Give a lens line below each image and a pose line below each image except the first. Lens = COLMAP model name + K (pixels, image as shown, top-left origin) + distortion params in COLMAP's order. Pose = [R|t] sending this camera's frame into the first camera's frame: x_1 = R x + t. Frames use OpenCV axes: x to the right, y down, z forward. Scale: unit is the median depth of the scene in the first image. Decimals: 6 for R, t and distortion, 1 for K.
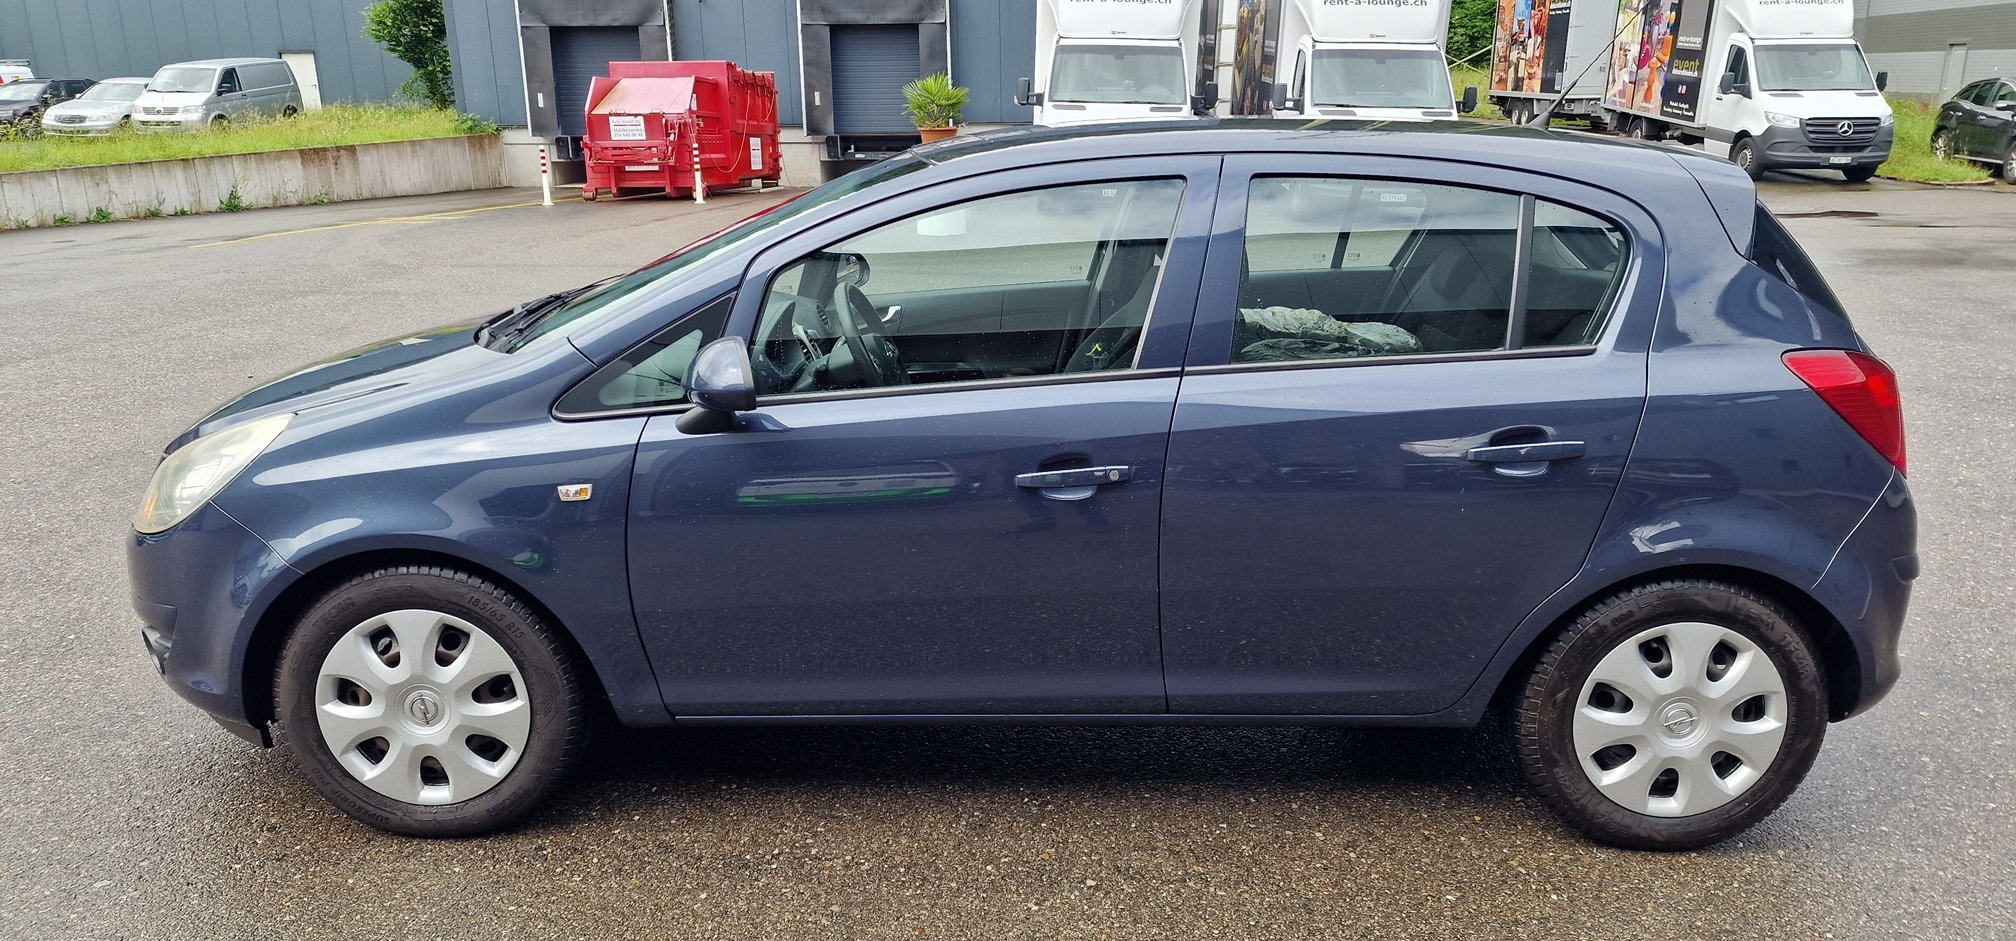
lens RADIAL K [[1351.8, 0, 1015.1], [0, 1351.8, 470.1], [0, 0, 1]] dist [0.080481, -0.067668]
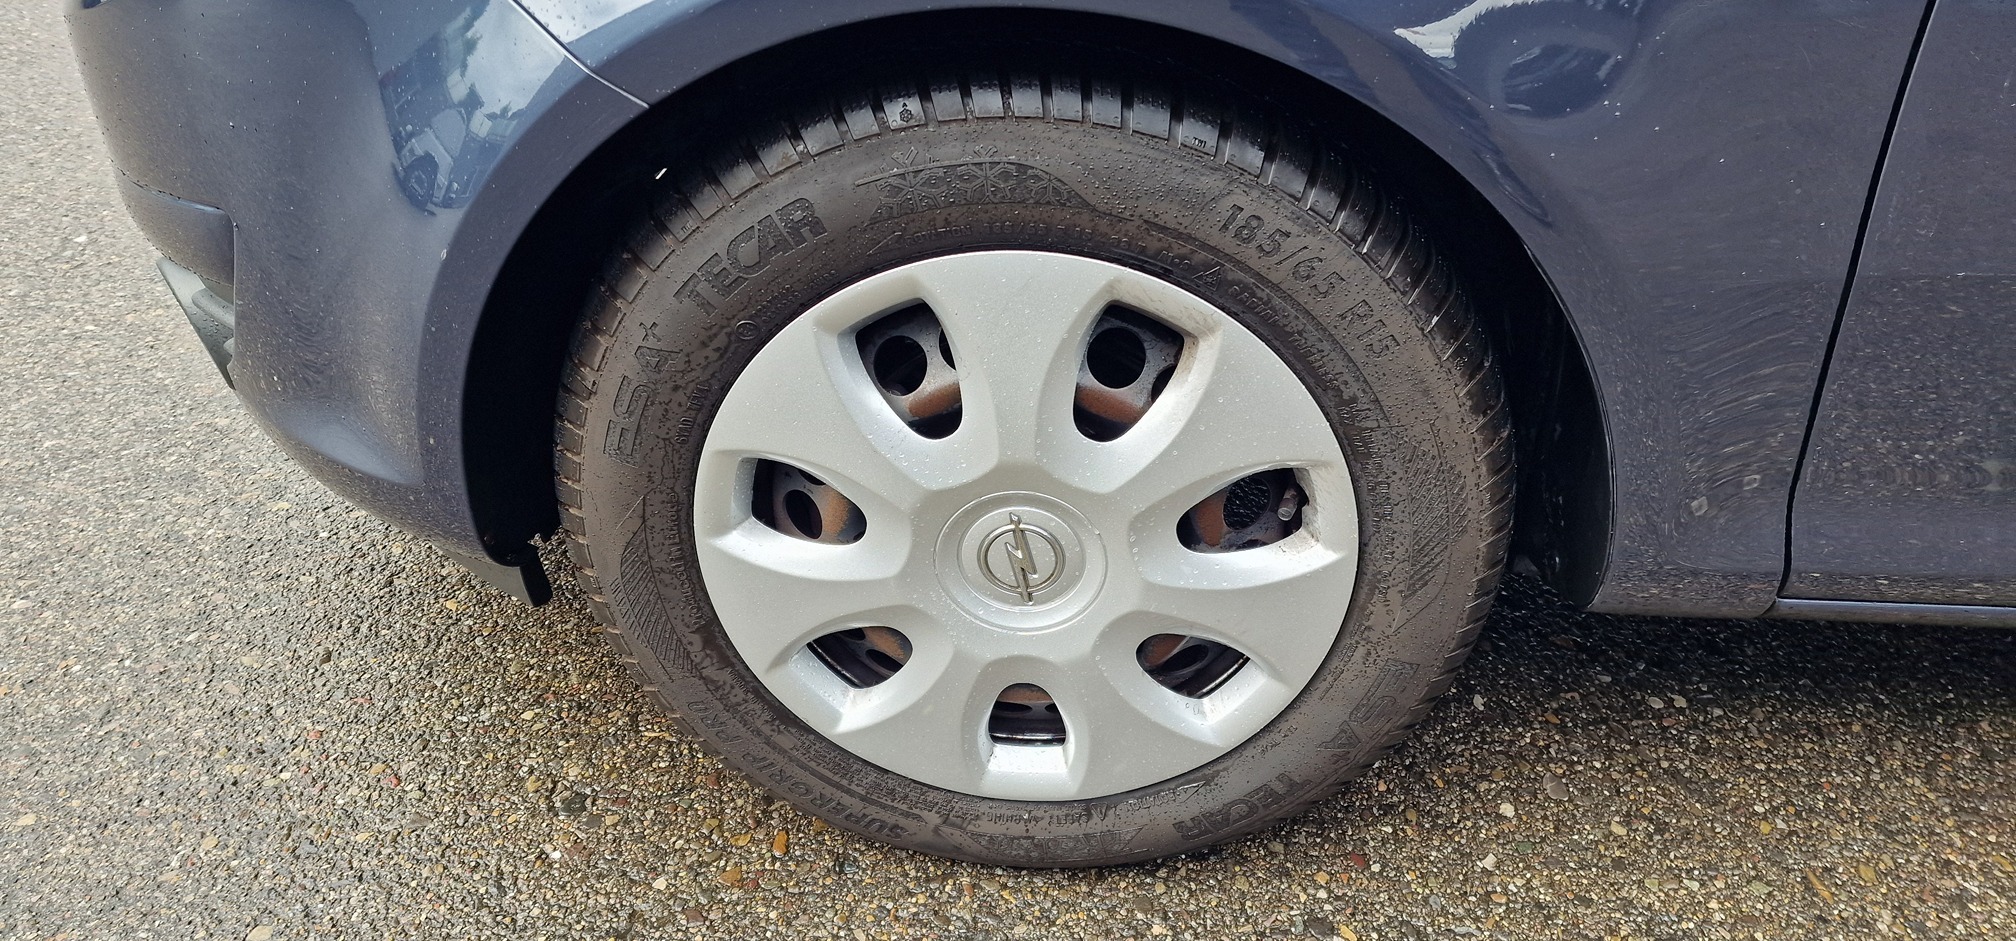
lens RADIAL K [[1351.8, 0, 1024.4], [0, 1351.8, 486.9], [0, 0, 1]] dist [0.080481, -0.067668]
pose [[0.997509, 0.031225, -0.063249, -0.410675], [-0.009863, 0.949614, 0.313265, 0.059588], [0.069843, -0.311861, 0.947557, 0.706211]]
